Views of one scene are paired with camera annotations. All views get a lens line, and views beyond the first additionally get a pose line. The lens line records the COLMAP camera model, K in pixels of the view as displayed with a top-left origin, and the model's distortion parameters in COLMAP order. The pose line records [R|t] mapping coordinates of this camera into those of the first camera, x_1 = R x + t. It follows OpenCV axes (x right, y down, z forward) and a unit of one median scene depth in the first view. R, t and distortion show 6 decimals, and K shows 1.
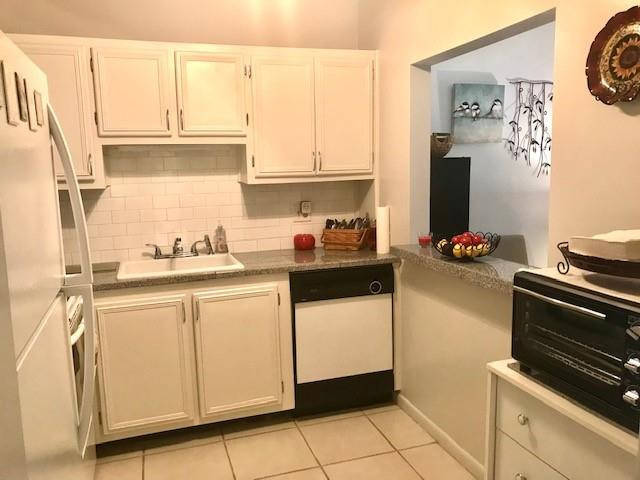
lens RADIAL K [[526.6, 0, 319.5], [0, 526.6, 239.3], [0, 0, 1]] dist [0.055193, -0.084401]
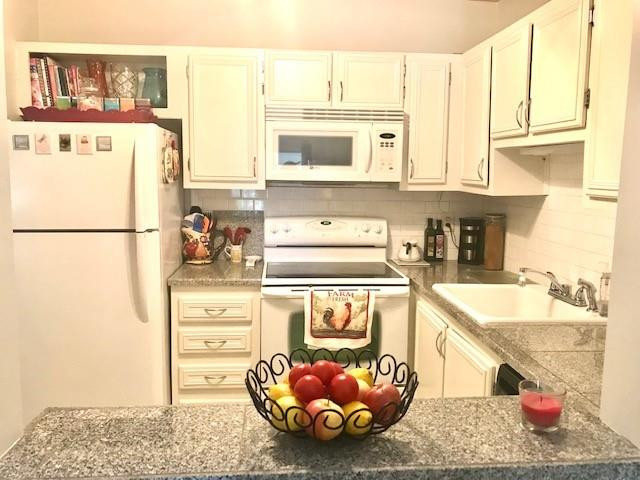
lens RADIAL K [[526.6, 0, 322.5], [0, 526.6, 232.4], [0, 0, 1]] dist [0.055193, -0.084401]
pose [[-0.234490, 0.134938, -0.962708, 0.516231], [-0.141048, 0.975117, 0.171033, -0.138852], [0.961832, 0.175893, -0.209623, 0.852631]]
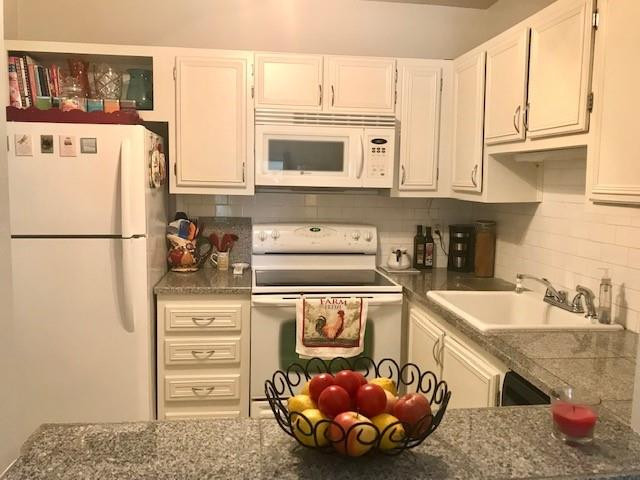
lens RADIAL K [[526.6, 0, 320.8], [0, 526.6, 236.7], [0, 0, 1]] dist [0.055193, -0.084401]
pose [[-0.192181, 0.124944, -0.973373, 0.503664], [-0.149499, 0.976558, 0.154870, -0.126557], [0.969905, 0.175281, -0.168996, 0.822891]]
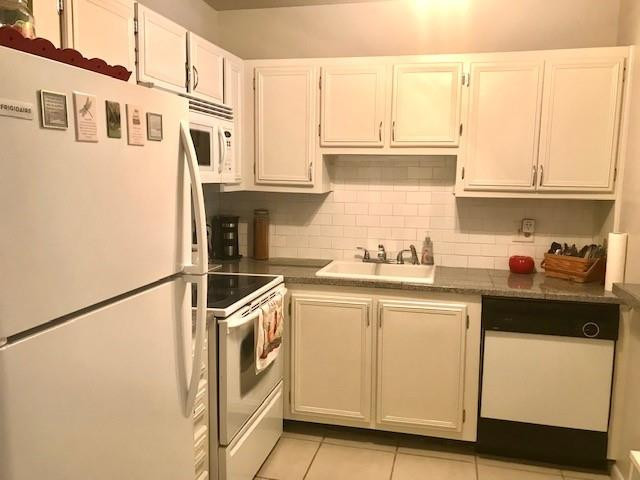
lens RADIAL K [[526.6, 0, 321.3], [0, 526.6, 236.8], [0, 0, 1]] dist [0.055193, -0.084401]
pose [[0.848100, 0.100926, -0.520135, 0.165488], [-0.109920, 0.993847, 0.013615, -0.018553], [0.518309, 0.045626, 0.853976, 0.056219]]
